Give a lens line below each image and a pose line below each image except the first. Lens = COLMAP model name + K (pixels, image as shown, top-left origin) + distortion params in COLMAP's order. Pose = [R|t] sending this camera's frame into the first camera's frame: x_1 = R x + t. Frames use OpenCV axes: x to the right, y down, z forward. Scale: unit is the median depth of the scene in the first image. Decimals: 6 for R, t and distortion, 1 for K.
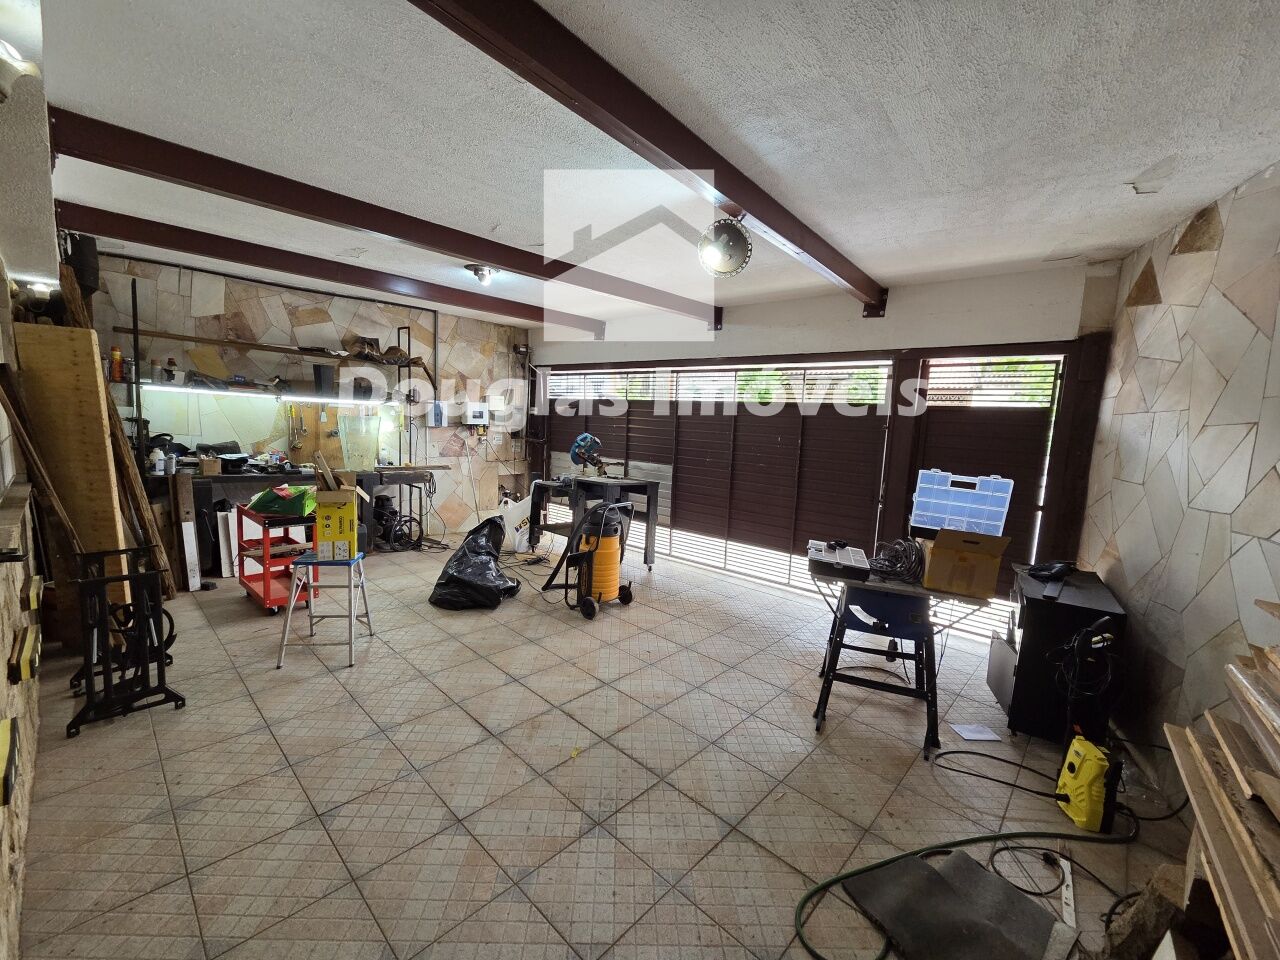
lens RADIAL K [[520.4, 0, 640.8], [0, 520.4, 478.4], [0, 0, 1]] dist [0.004326, 0.000024]
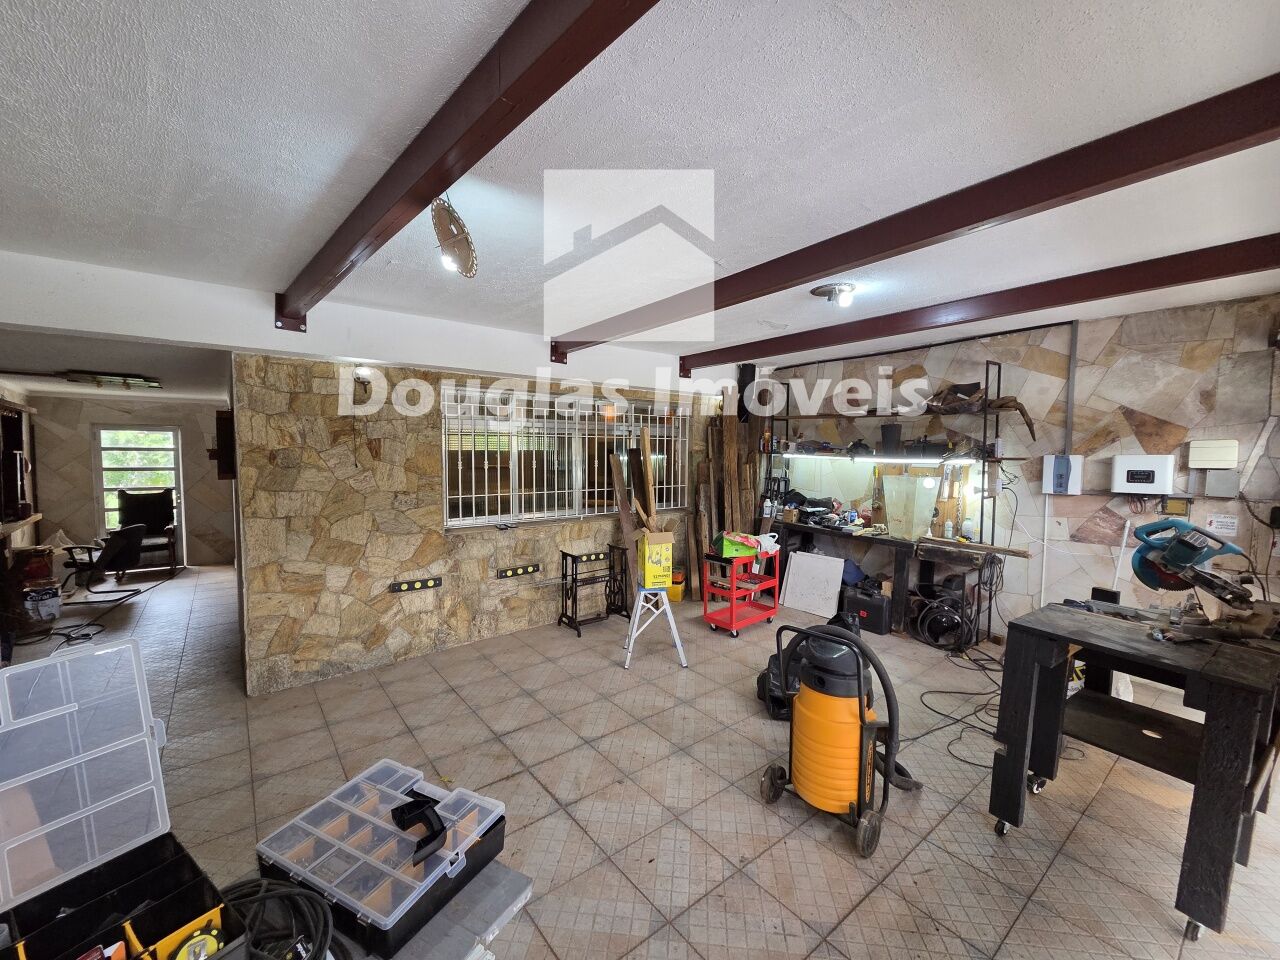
lens RADIAL K [[520.4, 0, 640.8], [0, 520.4, 479.7], [0, 0, 1]] dist [0.004326, 0.000024]
pose [[-0.144289, 0.009072, -0.989494, 0.384937], [-0.124948, 0.991787, 0.027313, -0.076868], [0.981615, 0.127576, -0.141970, 0.637559]]
